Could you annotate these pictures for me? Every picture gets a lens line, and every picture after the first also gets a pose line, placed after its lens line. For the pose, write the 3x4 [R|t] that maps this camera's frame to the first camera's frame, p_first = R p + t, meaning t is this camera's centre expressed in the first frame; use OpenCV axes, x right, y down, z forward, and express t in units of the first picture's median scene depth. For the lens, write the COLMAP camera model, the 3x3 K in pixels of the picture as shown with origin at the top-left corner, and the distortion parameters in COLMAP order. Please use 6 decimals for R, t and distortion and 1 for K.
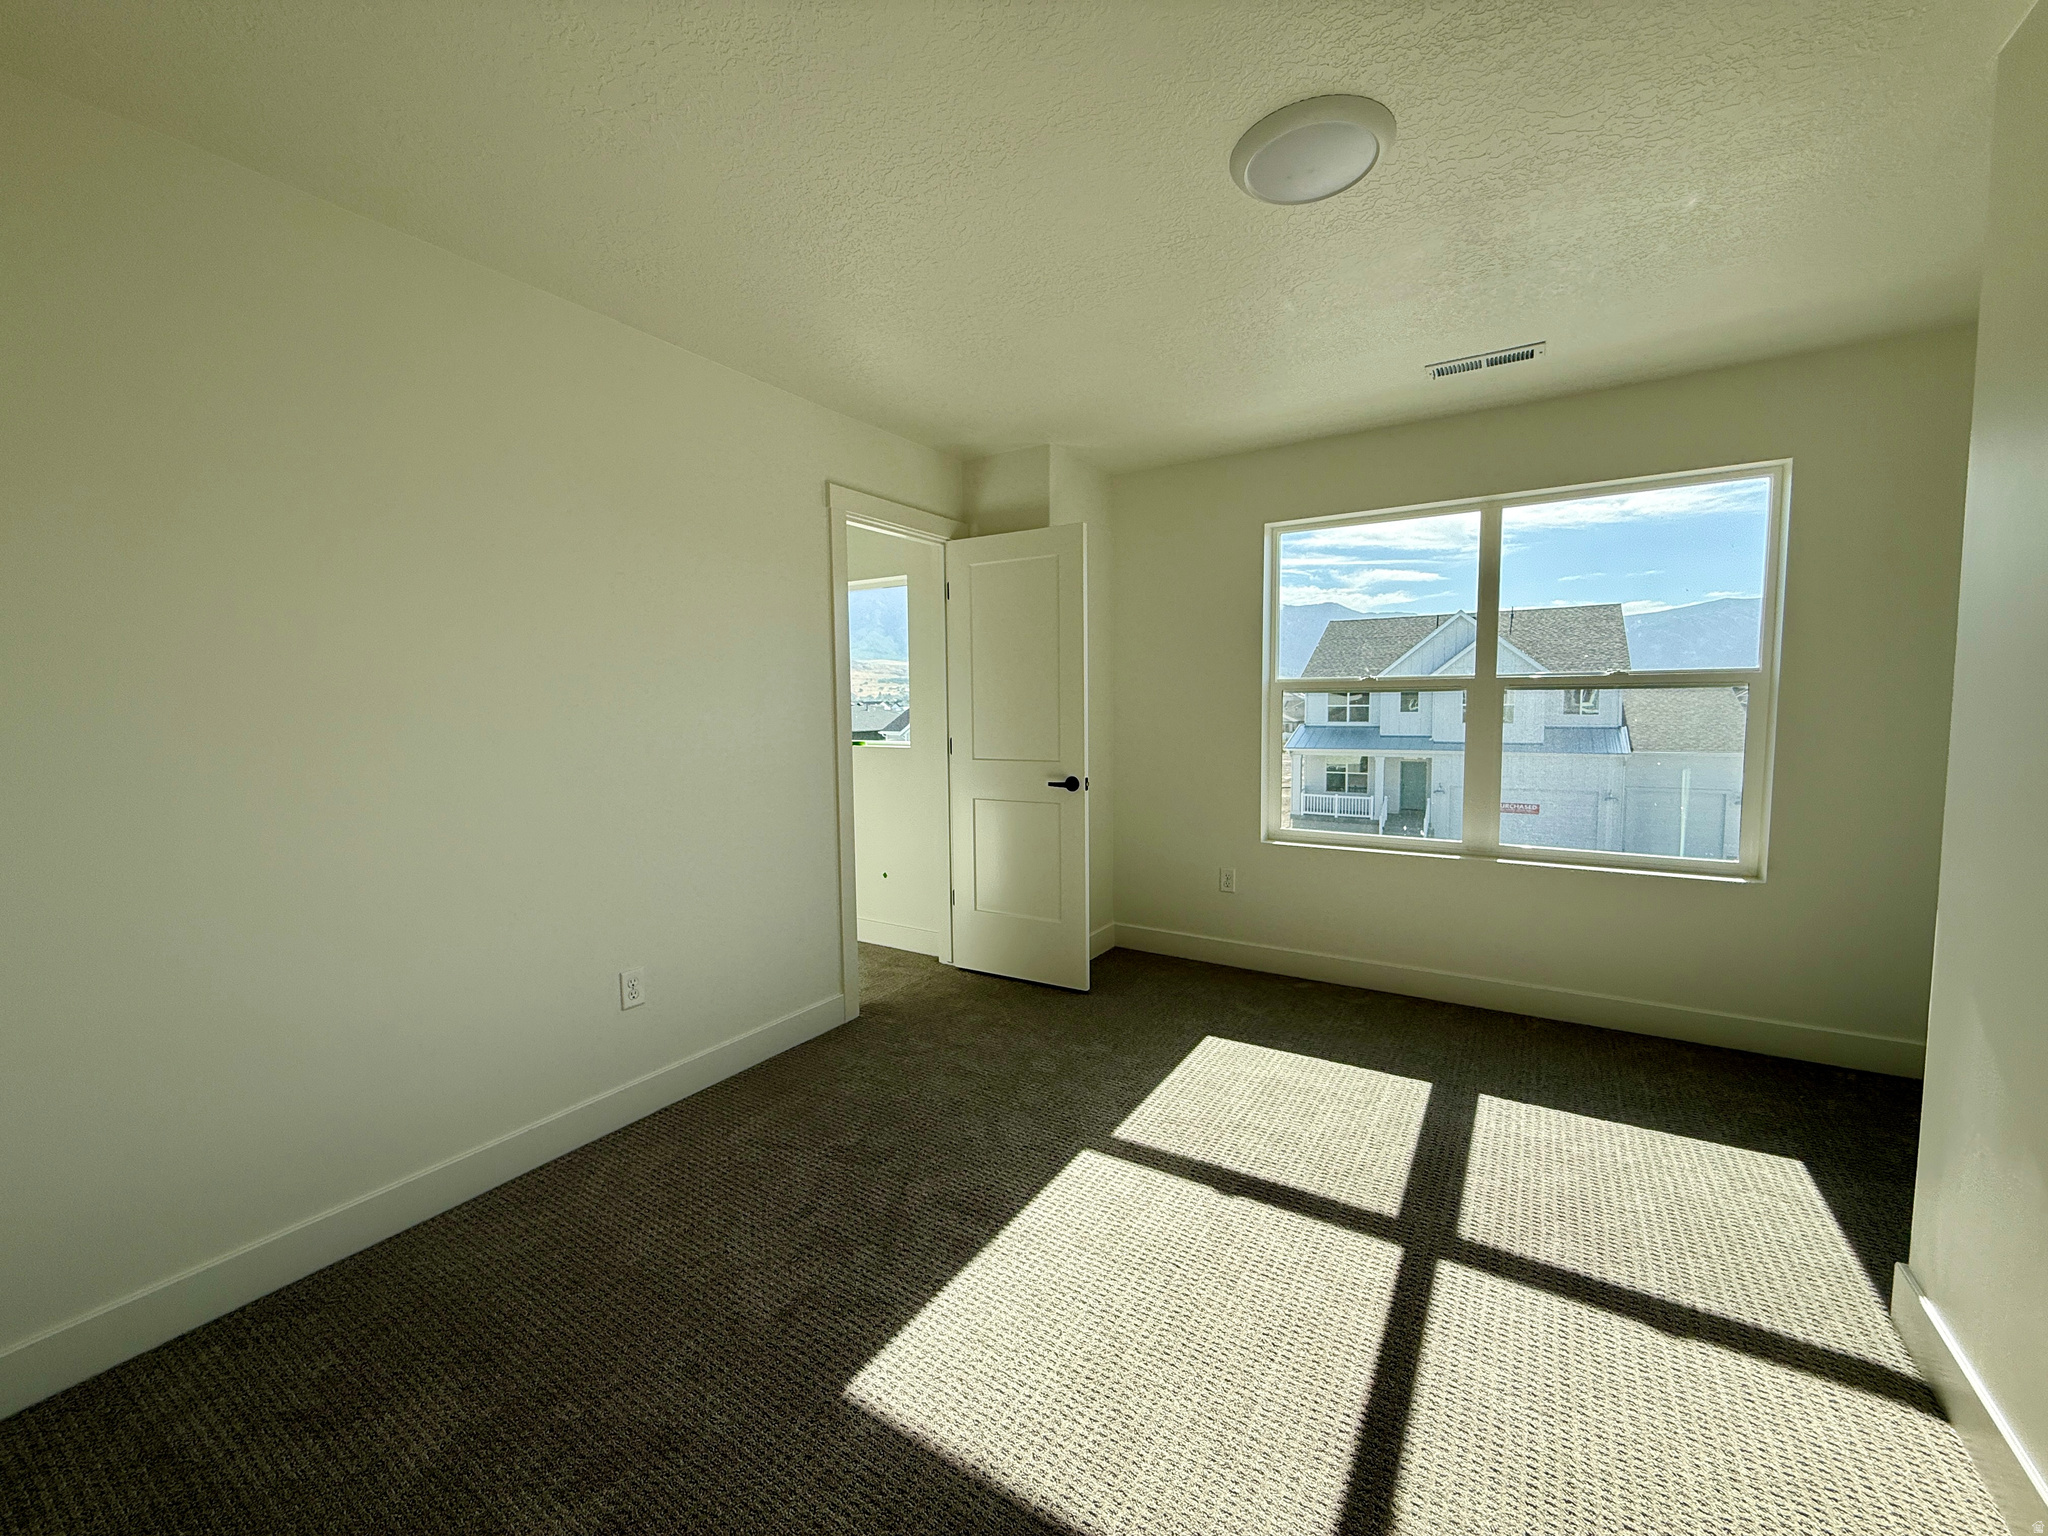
lens RADIAL K [[817.3, 0, 1018.2], [0, 817.3, 766.4], [0, 0, 1]] dist [0.001447, 0.000092]
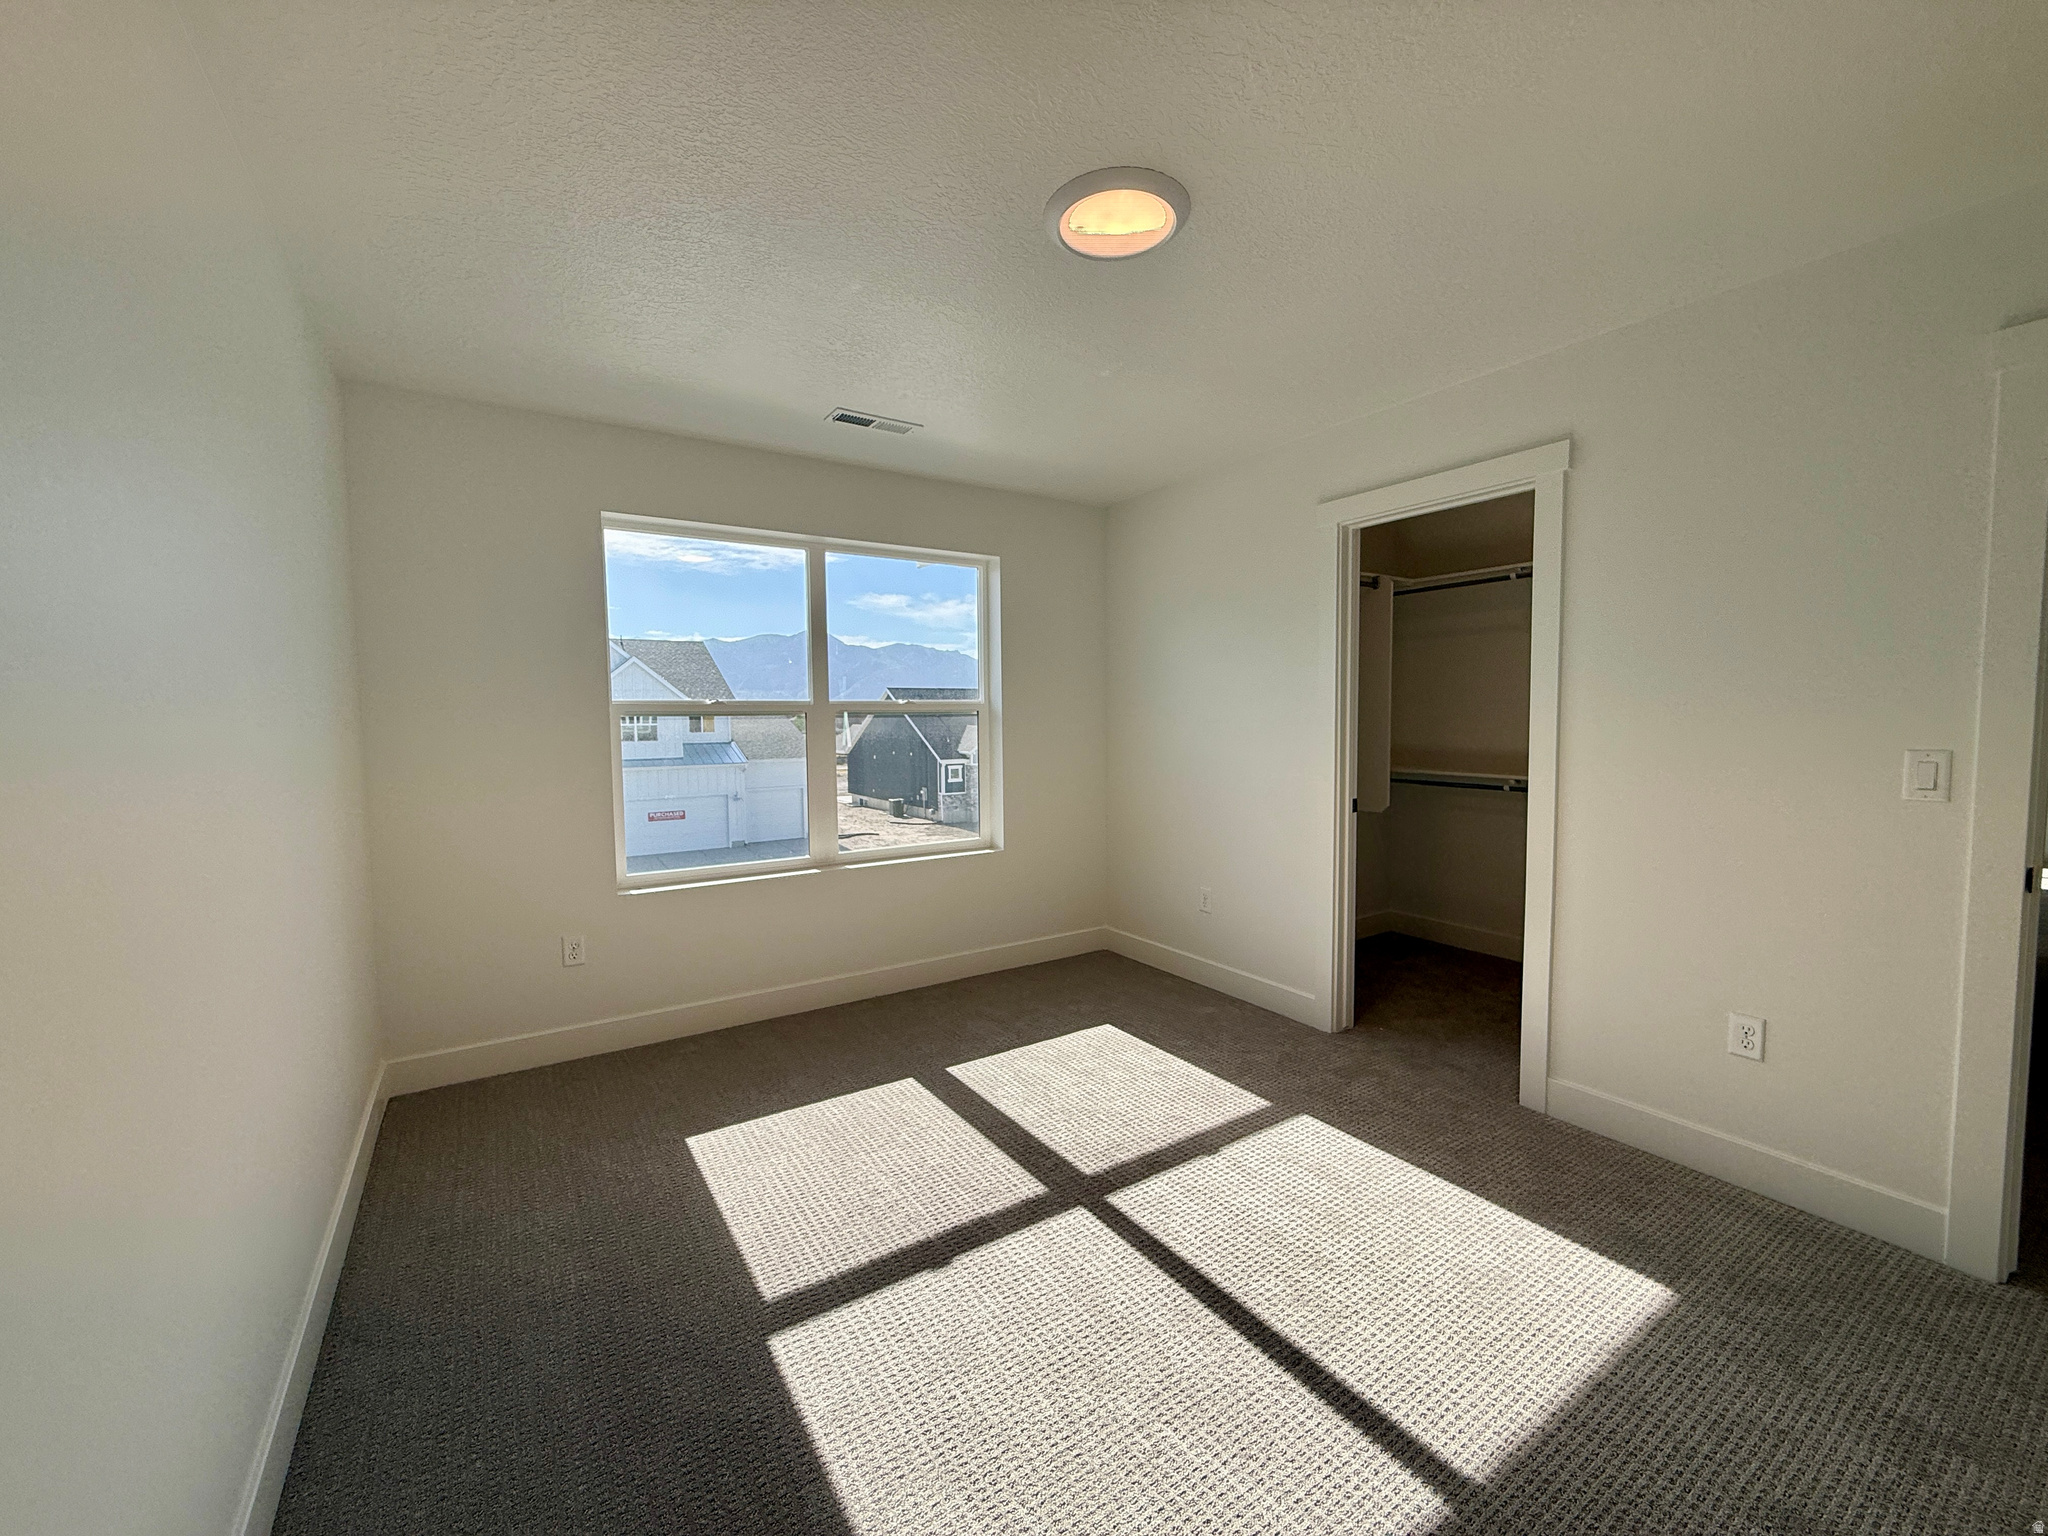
lens RADIAL K [[817.3, 0, 1018.2], [0, 817.3, 766.4], [0, 0, 1]] dist [0.001447, 0.000092]
pose [[0.417933, -0.049340, 0.907137, -0.357714], [0.068124, 0.997415, 0.022864, -0.036034], [-0.905920, 0.052242, 0.420213, 0.353977]]
